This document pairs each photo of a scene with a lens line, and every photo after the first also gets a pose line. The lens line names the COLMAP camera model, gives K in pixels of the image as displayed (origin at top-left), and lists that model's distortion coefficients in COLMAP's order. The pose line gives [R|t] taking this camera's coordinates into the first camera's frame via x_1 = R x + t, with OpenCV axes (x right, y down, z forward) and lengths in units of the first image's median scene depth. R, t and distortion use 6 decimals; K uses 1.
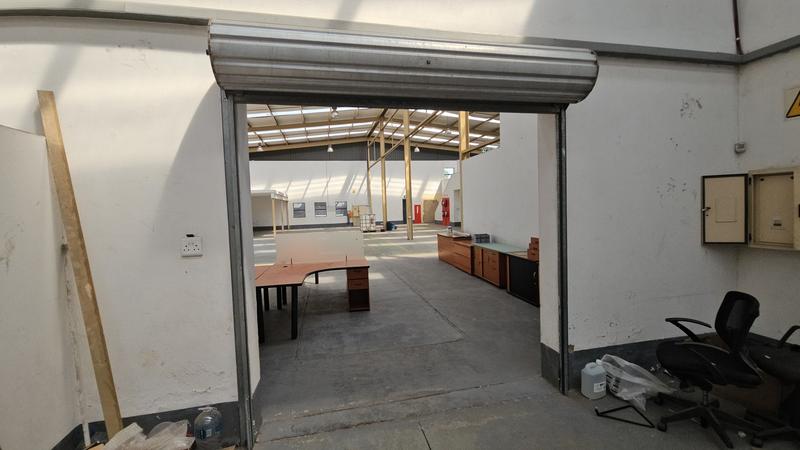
lens RADIAL K [[327.3, 0, 392.2], [0, 327.3, 219.8], [0, 0, 1]] dist [0.015313, -0.008713]
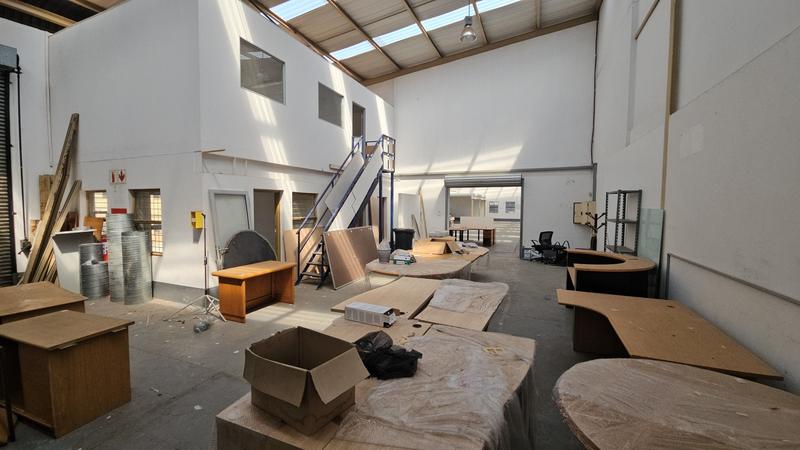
lens RADIAL K [[327.3, 0, 394.7], [0, 327.3, 225.0], [0, 0, 1]] dist [0.015313, -0.008713]
pose [[0.814933, 0.070365, -0.575268, 1.593333], [-0.054561, 0.997508, 0.044721, 0.050888], [0.576982, -0.005057, 0.816742, -3.183952]]
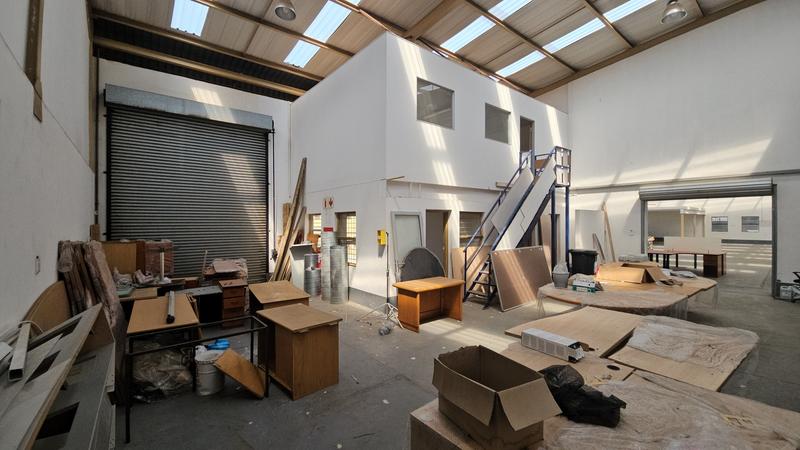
lens RADIAL K [[327.3, 0, 394.5], [0, 327.3, 225.1], [0, 0, 1]] dist [0.015313, -0.008713]
pose [[0.452513, 0.036531, -0.891009, 1.584206], [-0.048472, 0.998691, 0.016328, 0.045447], [0.890439, 0.035801, 0.453691, -3.229291]]
